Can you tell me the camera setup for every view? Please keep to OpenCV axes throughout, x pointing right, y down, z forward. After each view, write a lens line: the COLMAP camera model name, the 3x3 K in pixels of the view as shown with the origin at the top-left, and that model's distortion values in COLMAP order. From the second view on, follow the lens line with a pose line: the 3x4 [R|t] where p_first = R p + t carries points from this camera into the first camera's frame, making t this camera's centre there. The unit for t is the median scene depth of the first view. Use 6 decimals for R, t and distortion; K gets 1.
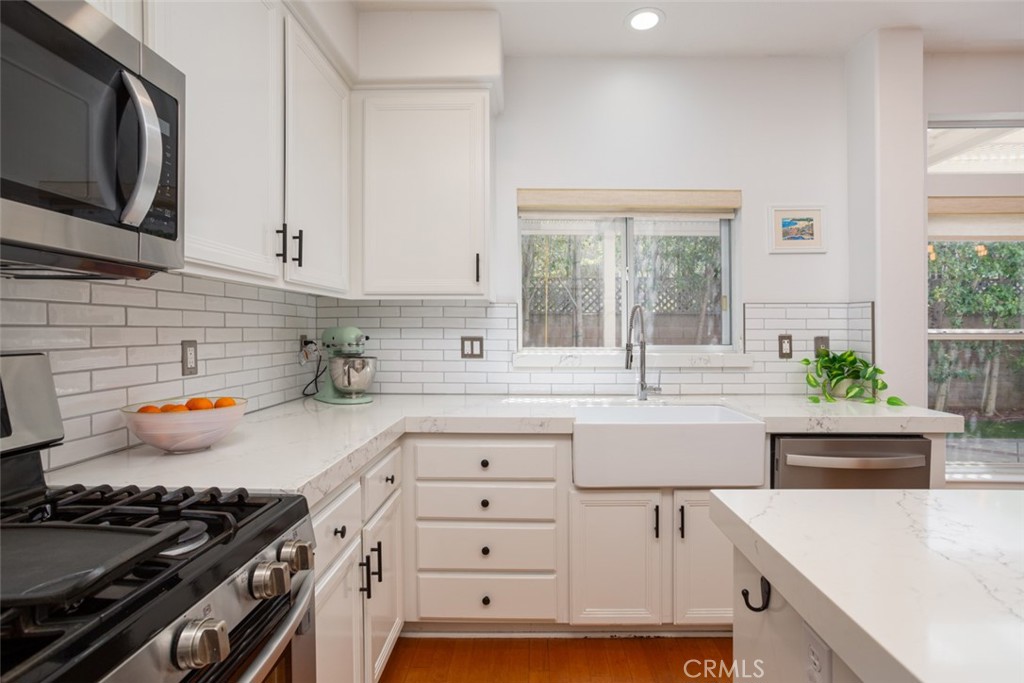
lens RADIAL K [[490.1, 0, 514.5], [0, 490.1, 335.2], [0, 0, 1]] dist [-0.058396, 0.032004]
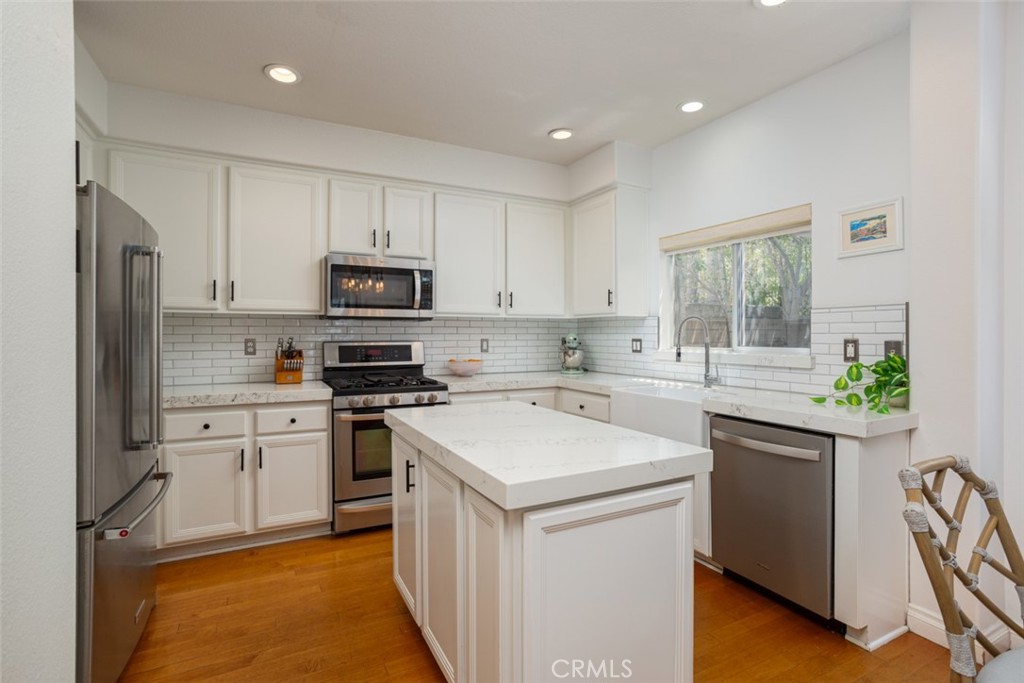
lens RADIAL K [[490.1, 0, 514.5], [0, 490.1, 335.2], [0, 0, 1]] dist [-0.058396, 0.032004]
pose [[0.478961, -0.000918, -0.877836, 1.095769], [-0.006760, 0.999966, -0.004734, 0.001497], [0.877810, 0.008201, 0.478938, -0.082032]]
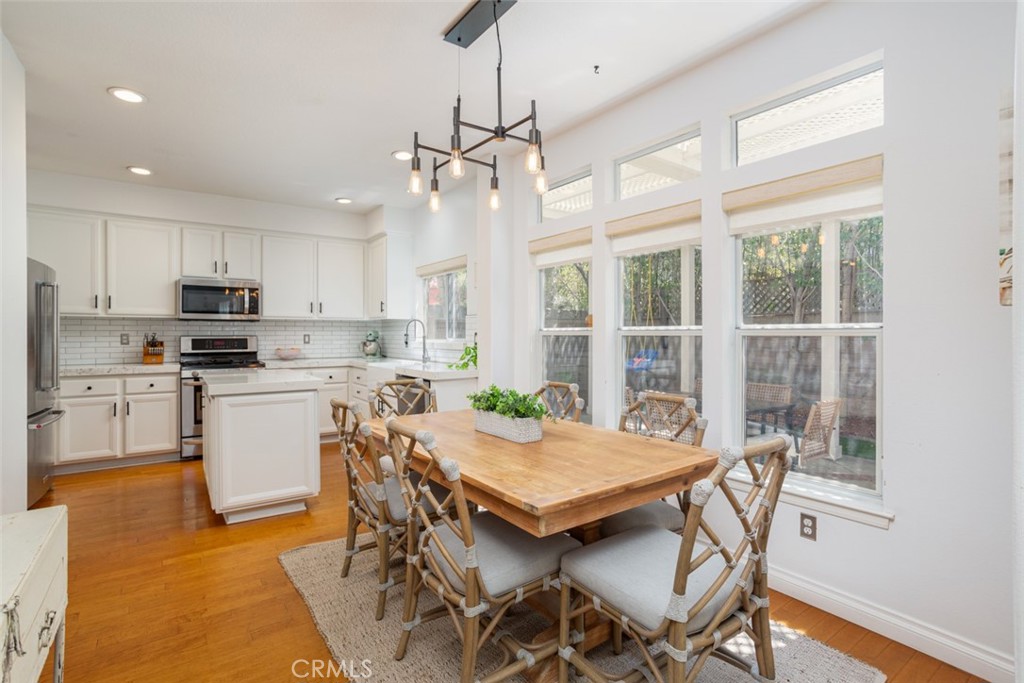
lens RADIAL K [[490.1, 0, 514.5], [0, 490.1, 335.2], [0, 0, 1]] dist [-0.058396, 0.032004]
pose [[0.594471, -0.001777, -0.804115, 2.099840], [-0.004643, 0.999973, -0.005643, 0.019250], [0.804104, 0.007088, 0.594447, 0.036302]]
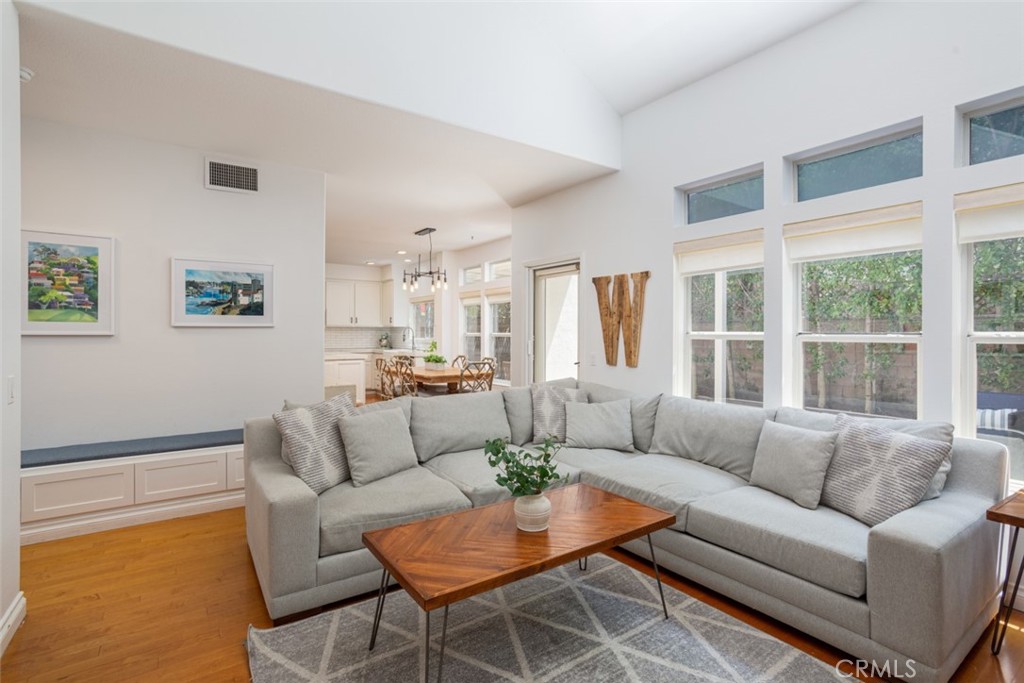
lens RADIAL K [[490.1, 0, 514.5], [0, 490.1, 335.2], [0, 0, 1]] dist [-0.058396, 0.032004]
pose [[0.589607, 0.001909, -0.807688, 3.841092], [-0.008021, 0.999962, -0.003492, 0.011724], [0.807651, 0.008537, 0.589599, -0.690419]]
